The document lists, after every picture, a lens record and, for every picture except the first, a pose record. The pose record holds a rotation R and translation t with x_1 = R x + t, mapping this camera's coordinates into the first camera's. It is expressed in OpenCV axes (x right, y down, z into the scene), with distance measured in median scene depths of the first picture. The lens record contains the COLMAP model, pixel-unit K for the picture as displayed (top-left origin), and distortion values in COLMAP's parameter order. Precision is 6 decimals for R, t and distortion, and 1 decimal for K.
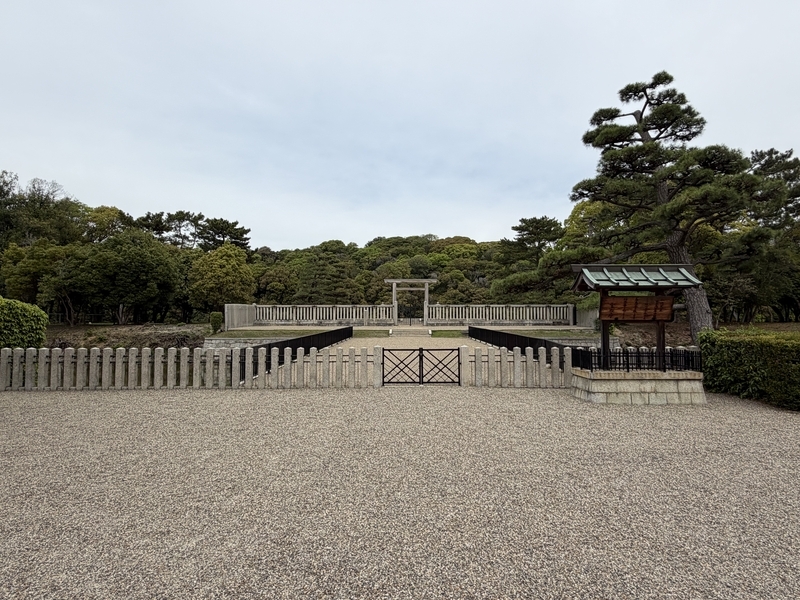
lens RADIAL K [[529.4, 0, 400.0], [0, 529.4, 300.0], [0, 0, 1]] dist [0.000904, 0.000065]
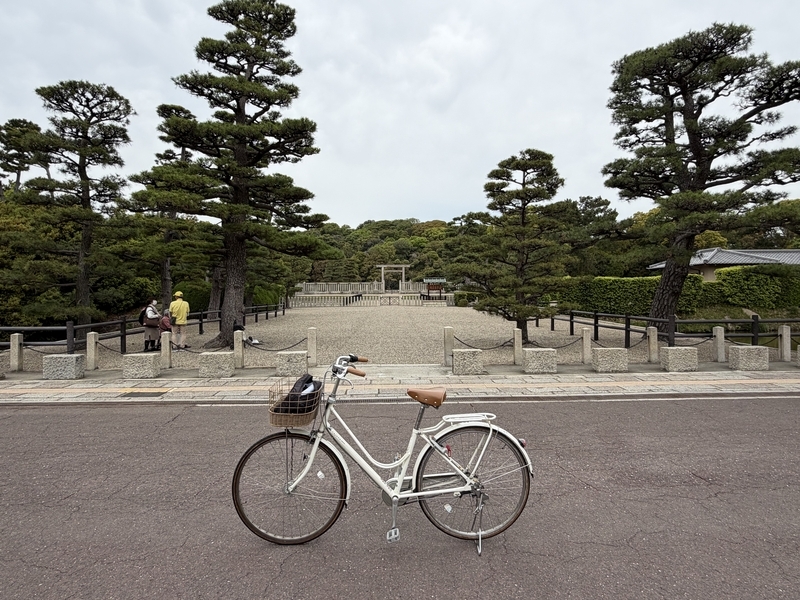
lens RADIAL K [[463.4, 0, 400.0], [0, 463.4, 300.0], [0, 0, 1]] dist [0.000083, -0.000005]
pose [[0.999629, -0.006451, 0.026465, 0.005494], [0.004970, 0.998438, 0.055651, -0.018325], [-0.026782, -0.055499, 0.998100, -0.579189]]
